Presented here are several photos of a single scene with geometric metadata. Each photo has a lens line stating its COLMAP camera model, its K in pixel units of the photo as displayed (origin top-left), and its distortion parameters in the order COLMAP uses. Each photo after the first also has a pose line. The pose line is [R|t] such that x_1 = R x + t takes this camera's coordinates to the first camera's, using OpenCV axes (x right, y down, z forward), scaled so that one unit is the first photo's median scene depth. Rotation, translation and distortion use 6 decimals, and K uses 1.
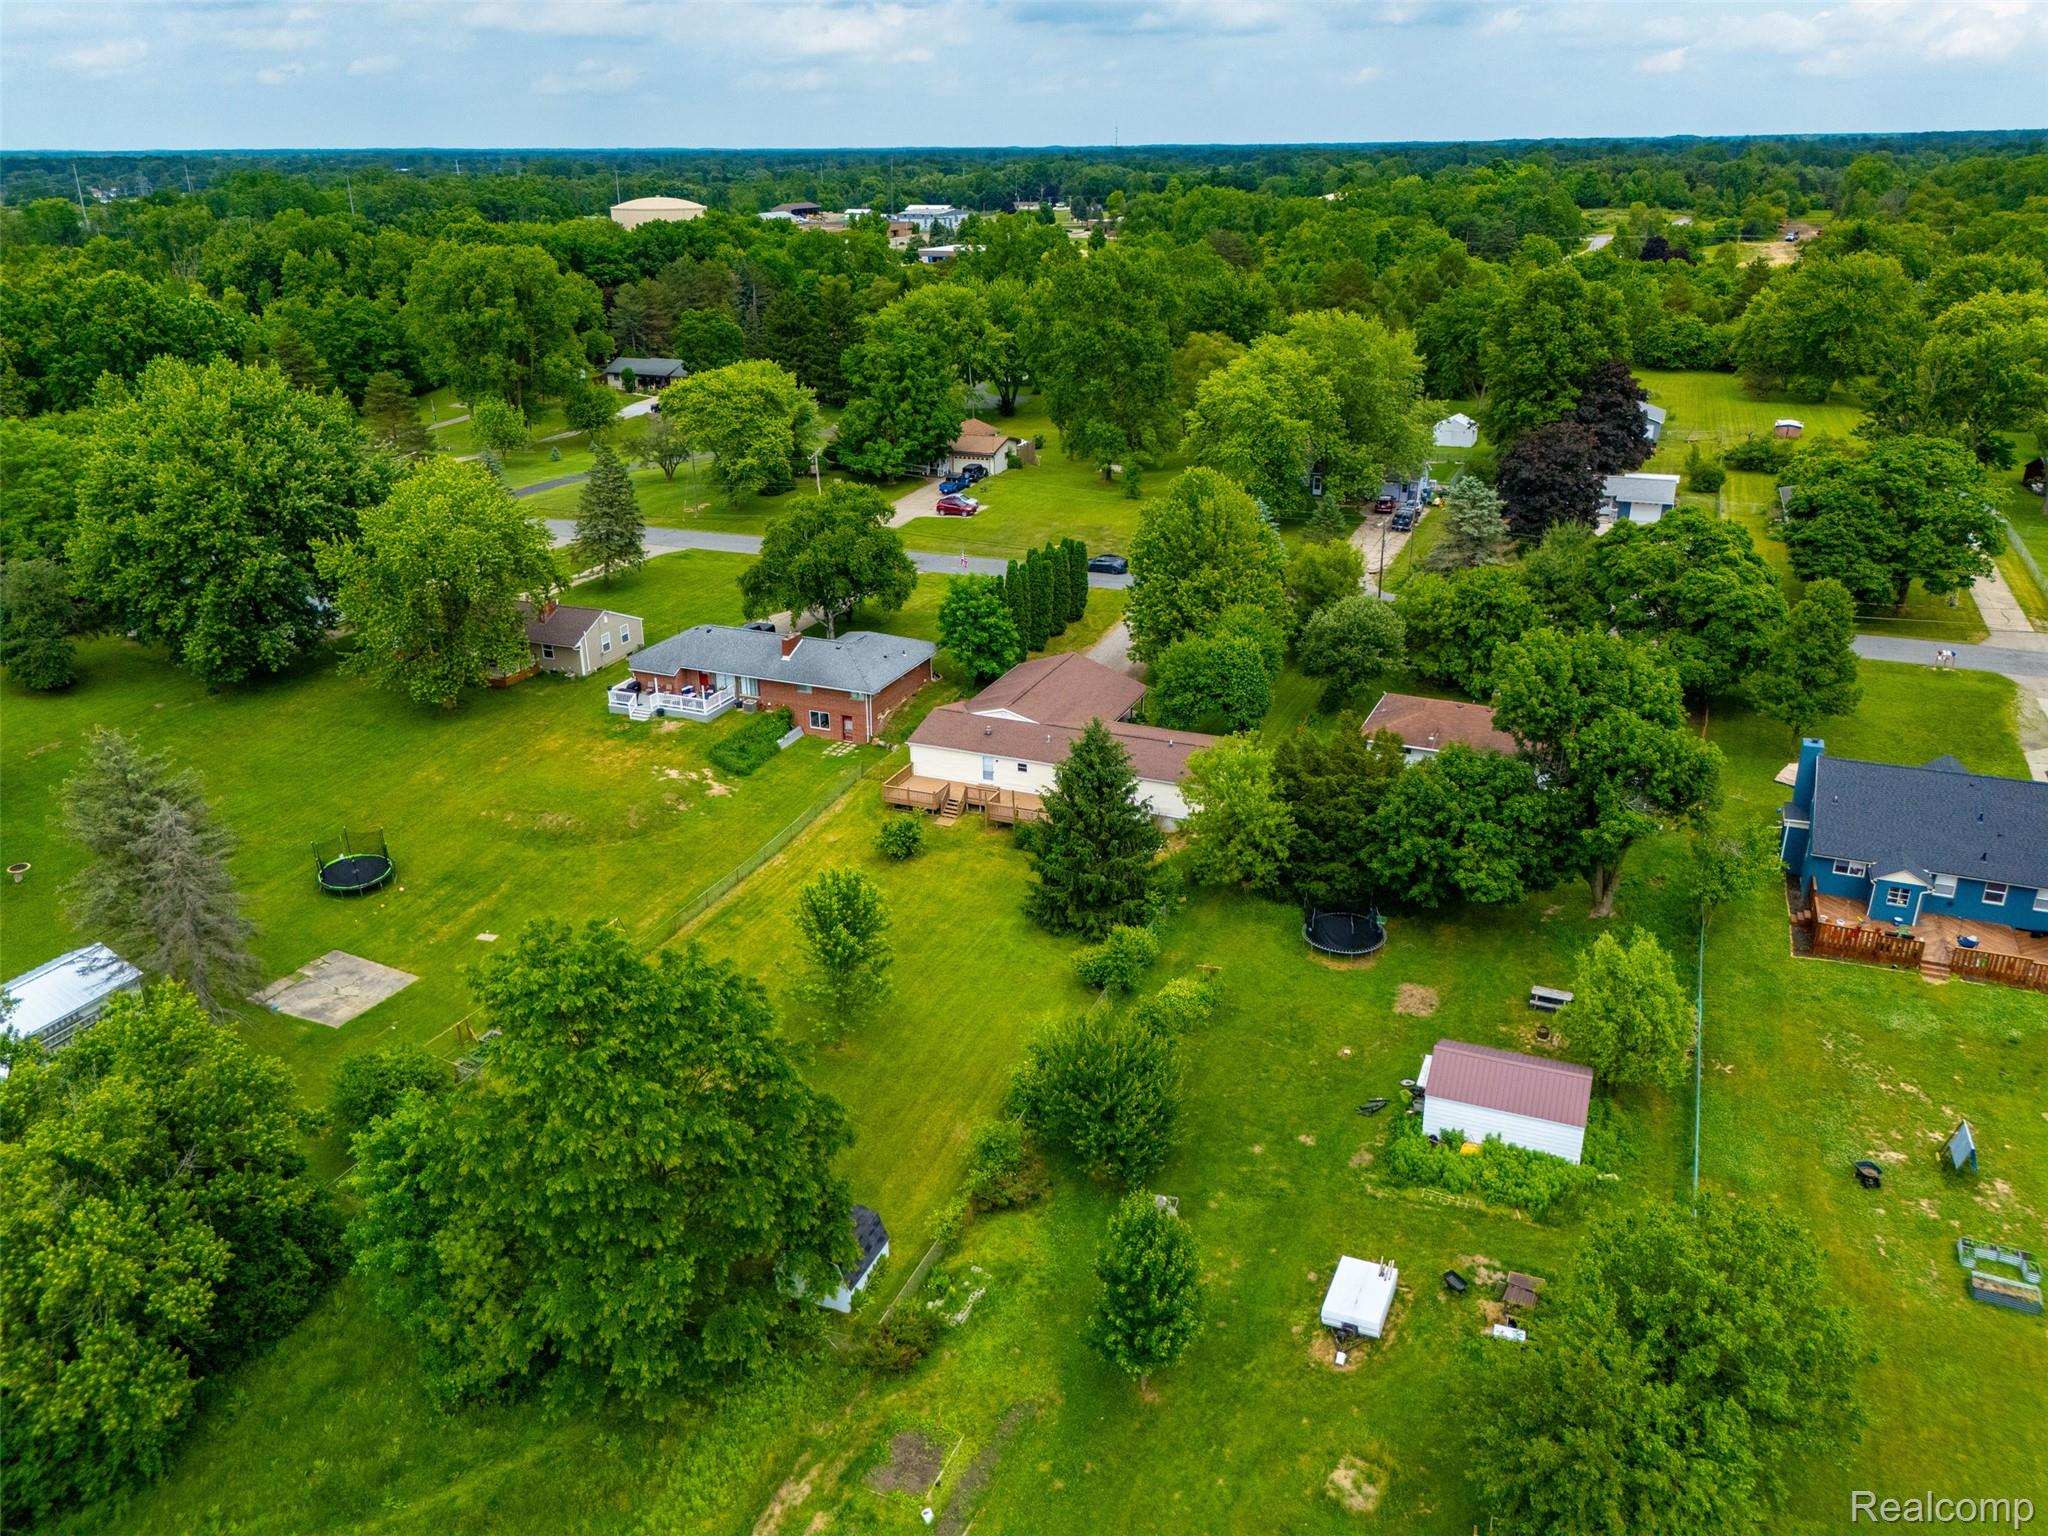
lens RADIAL K [[1482.6, 0, 1021.3], [0, 1482.6, 780.6], [0, 0, 1]] dist [0.068417, -0.069836]
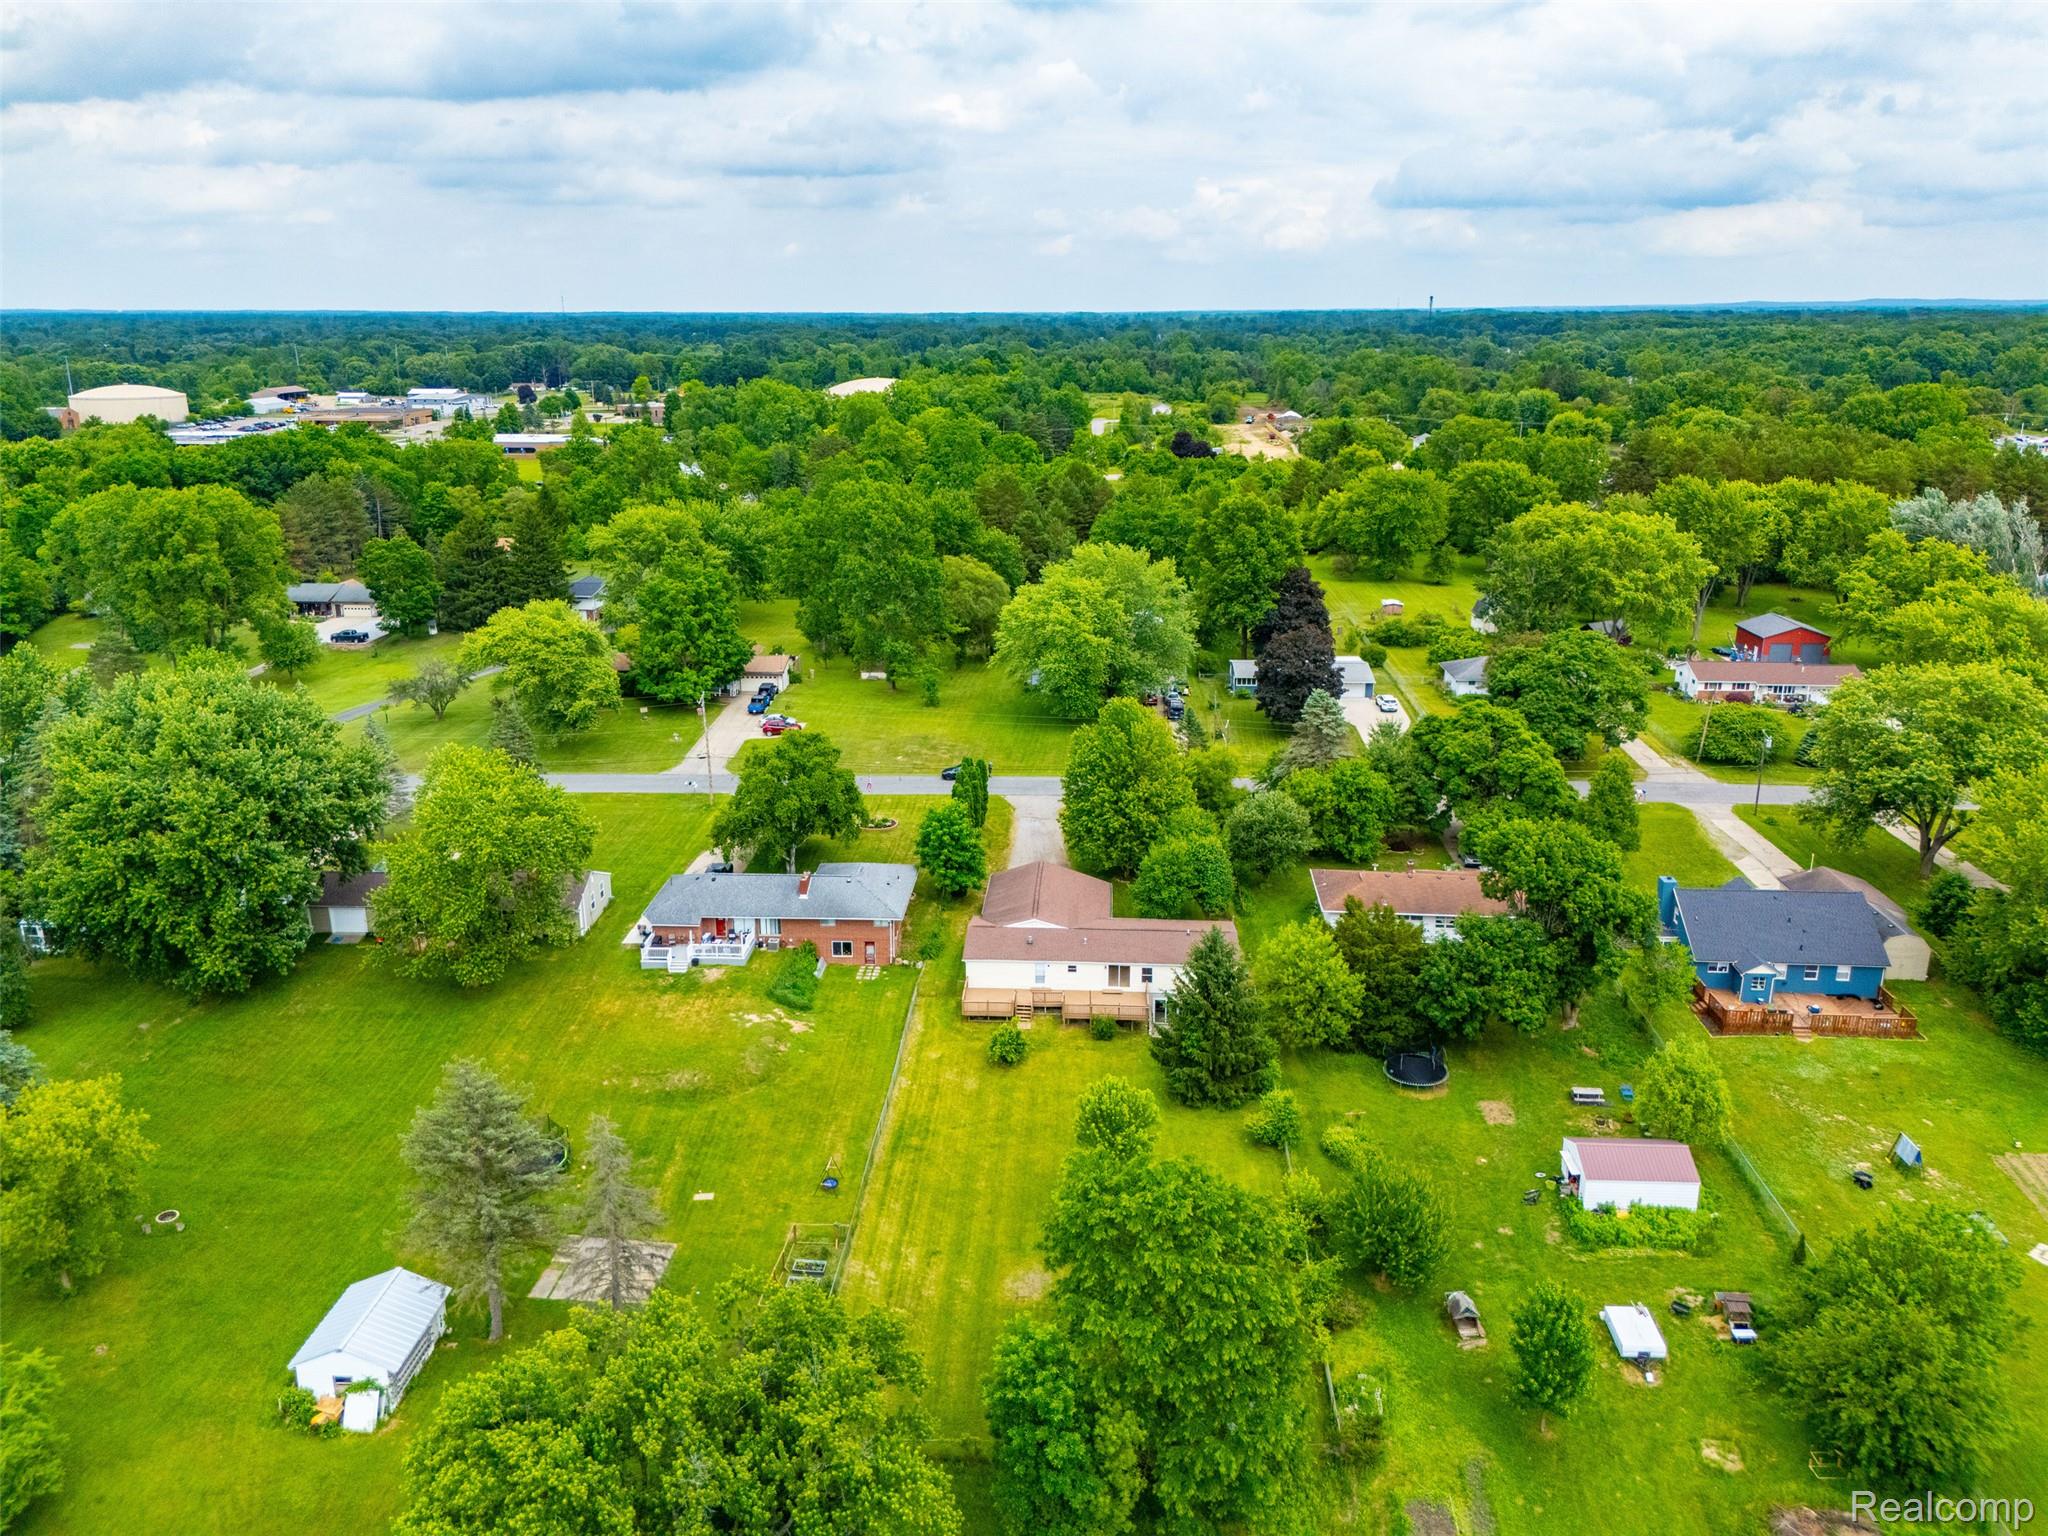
lens RADIAL K [[1482.6, 0, 1021.3], [0, 1482.6, 780.6], [0, 0, 1]] dist [0.068417, -0.069836]
pose [[0.943058, -0.093921, 0.319092, -0.350469], [0.125530, 0.988864, -0.079937, -0.059679], [-0.308031, 0.115440, 0.944347, -0.098575]]
